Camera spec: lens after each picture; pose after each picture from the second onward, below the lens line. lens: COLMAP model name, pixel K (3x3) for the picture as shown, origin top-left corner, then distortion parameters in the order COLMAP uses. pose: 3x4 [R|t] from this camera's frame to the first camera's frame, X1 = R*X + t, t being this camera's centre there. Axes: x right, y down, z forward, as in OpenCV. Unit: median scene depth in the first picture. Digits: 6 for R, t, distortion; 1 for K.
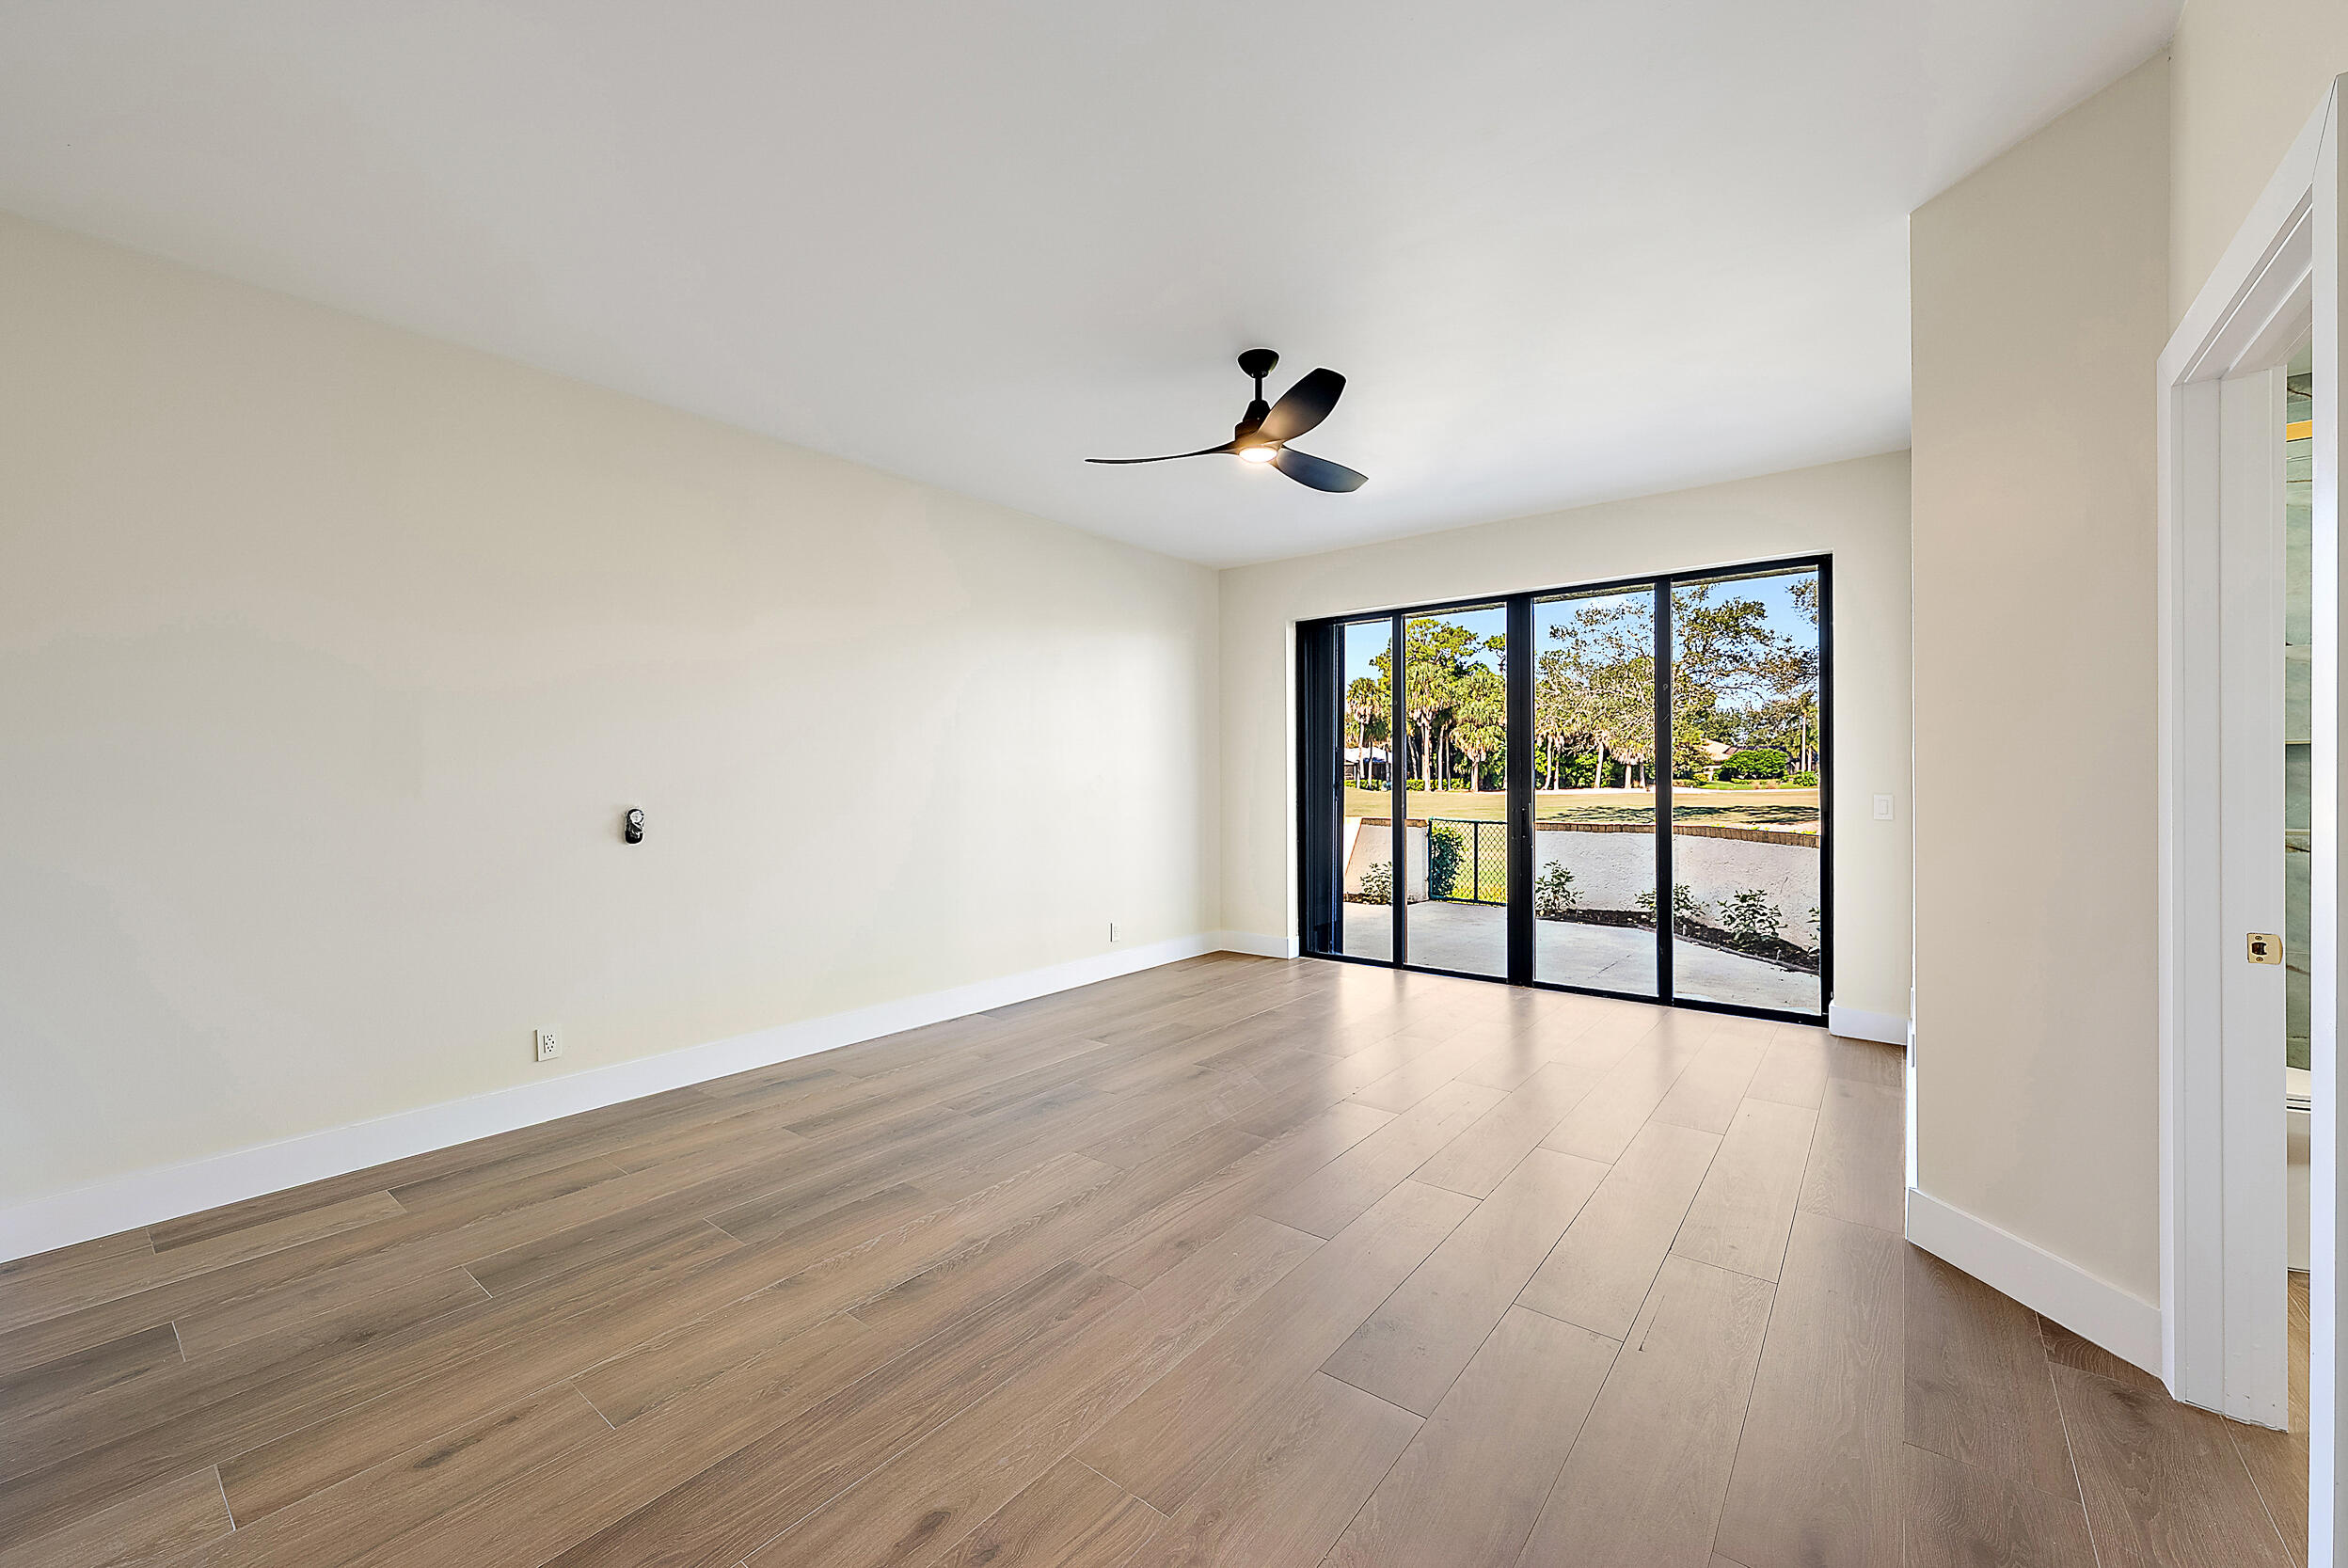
lens RADIAL K [[931.9, 0, 1195.1], [0, 931.9, 779.6], [0, 0, 1]] dist [-0.000302, 0.000288]
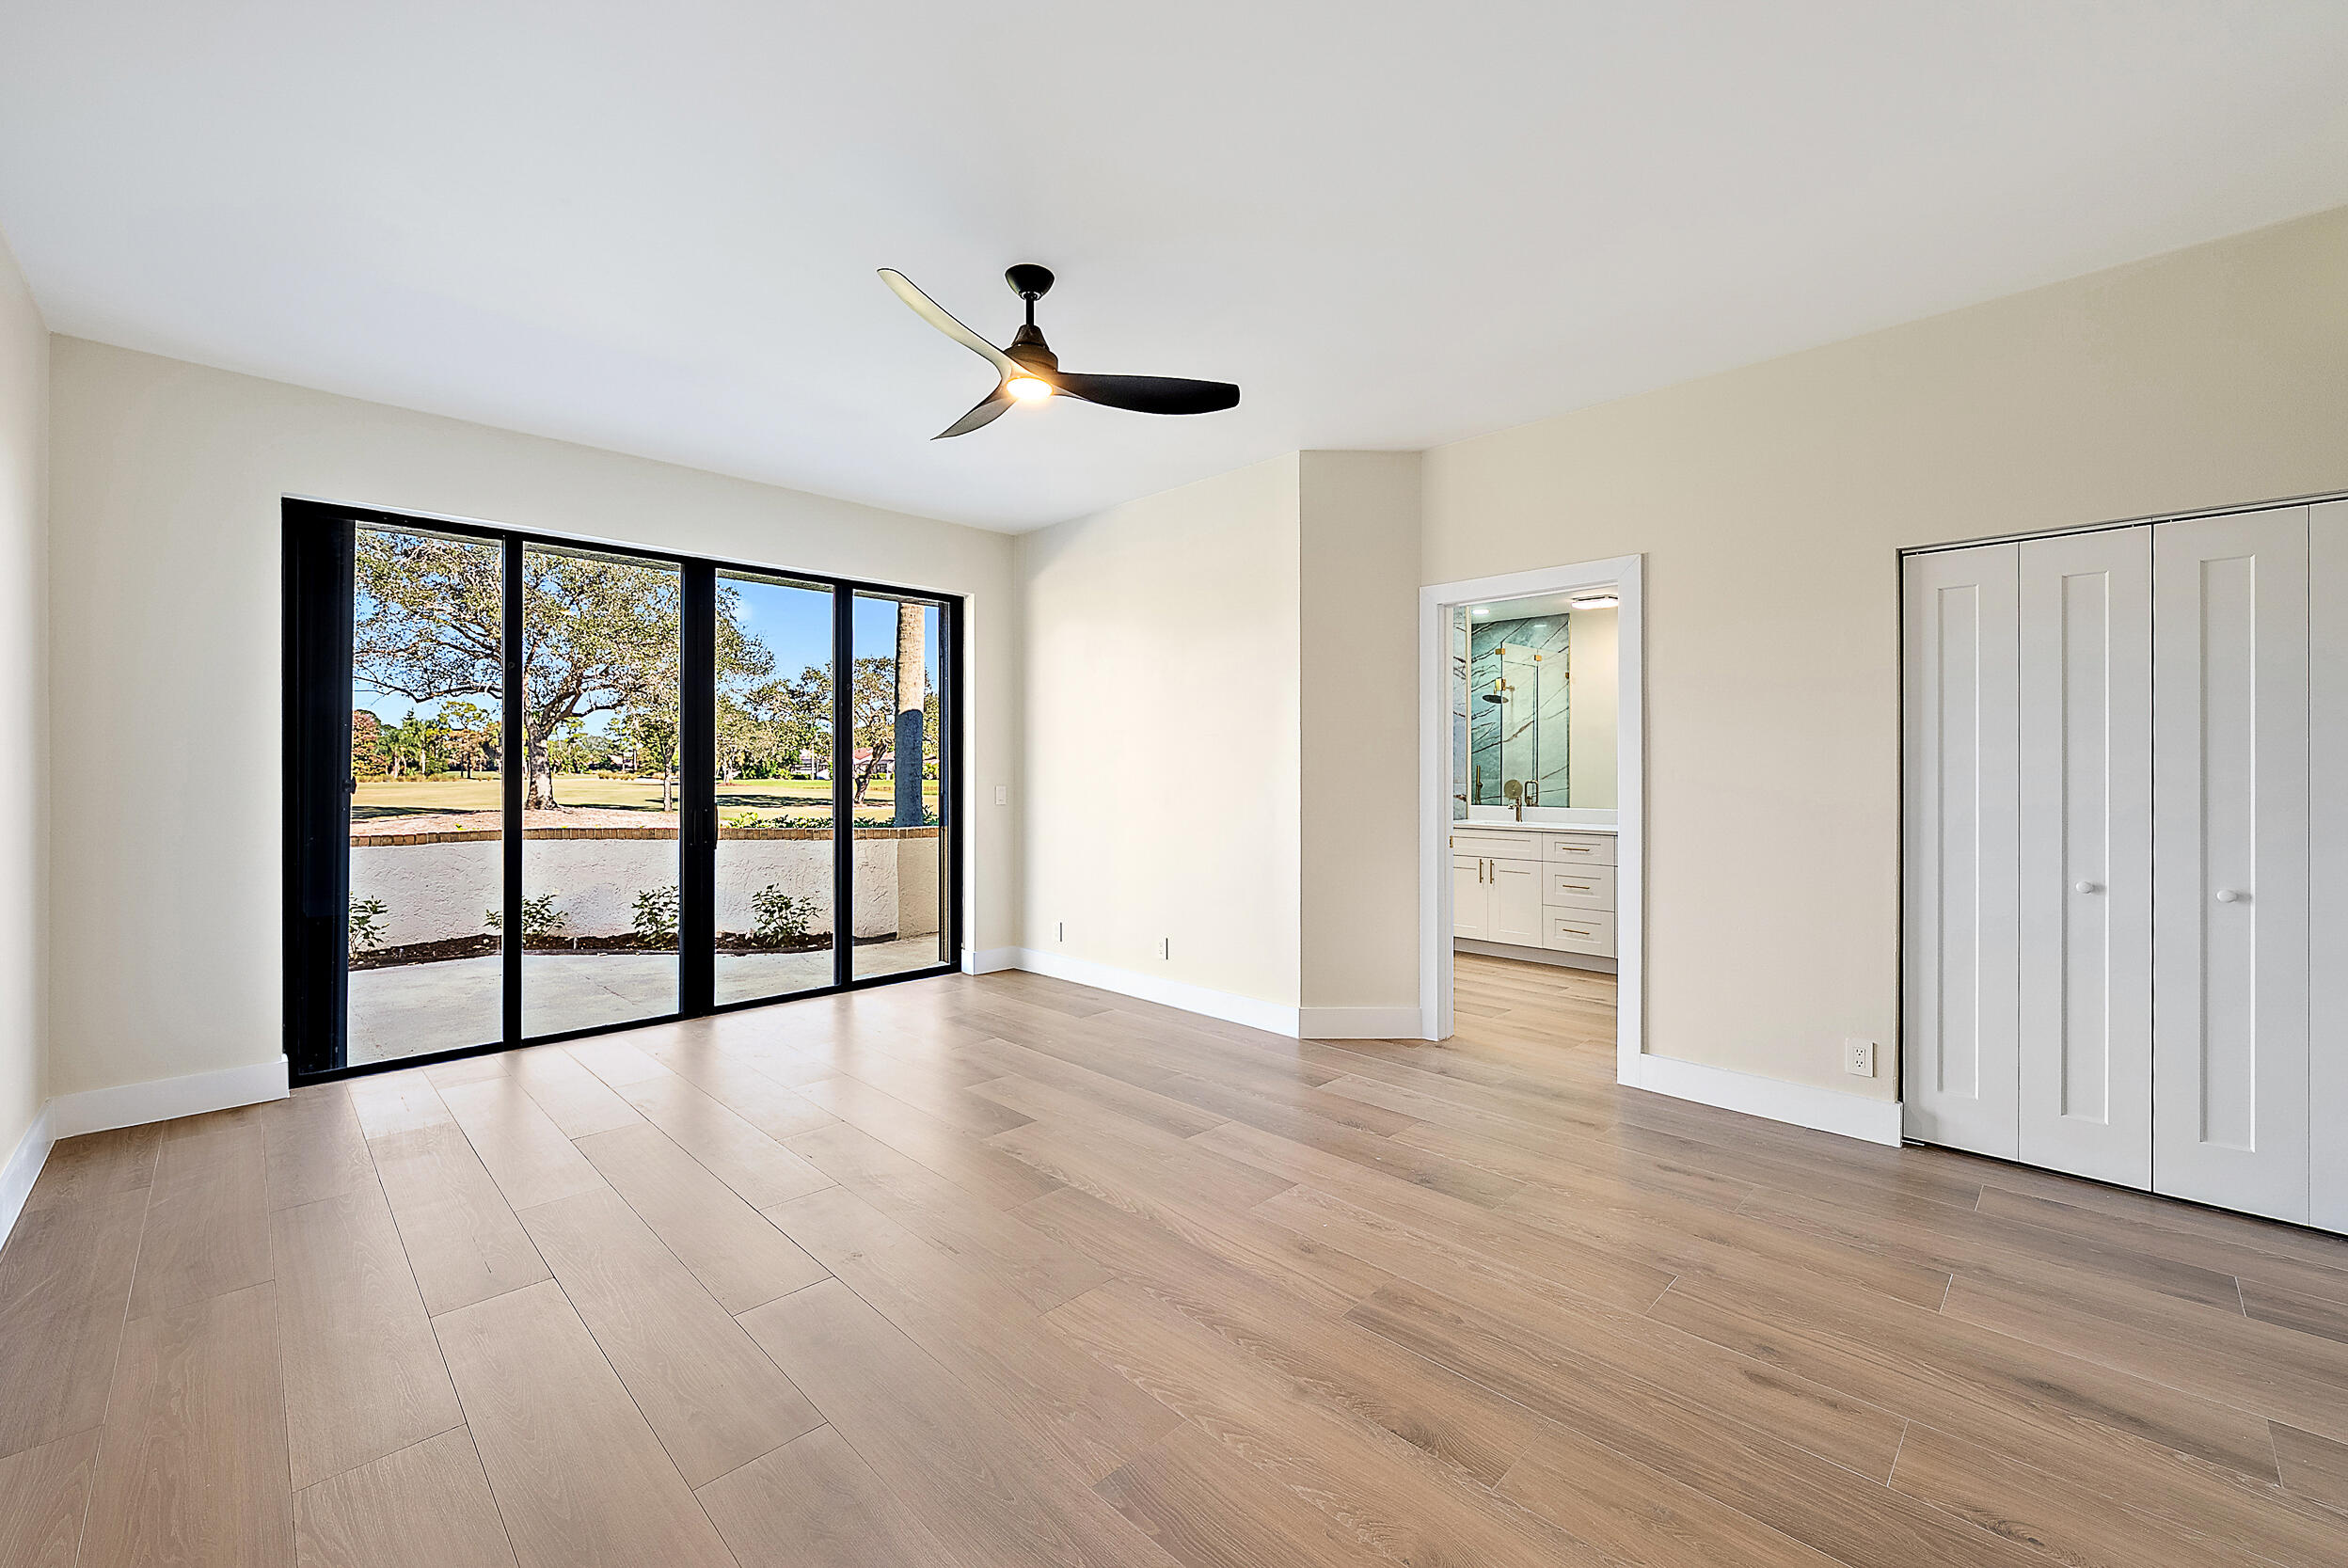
lens RADIAL K [[931.9, 0, 1190.8], [0, 931.9, 776.5], [0, 0, 1]] dist [-0.000302, 0.000288]
pose [[0.119247, -0.003209, 0.992859, -0.460952], [0.003704, 0.999989, 0.002788, -0.000514], [-0.992858, 0.003345, 0.119258, 0.463684]]
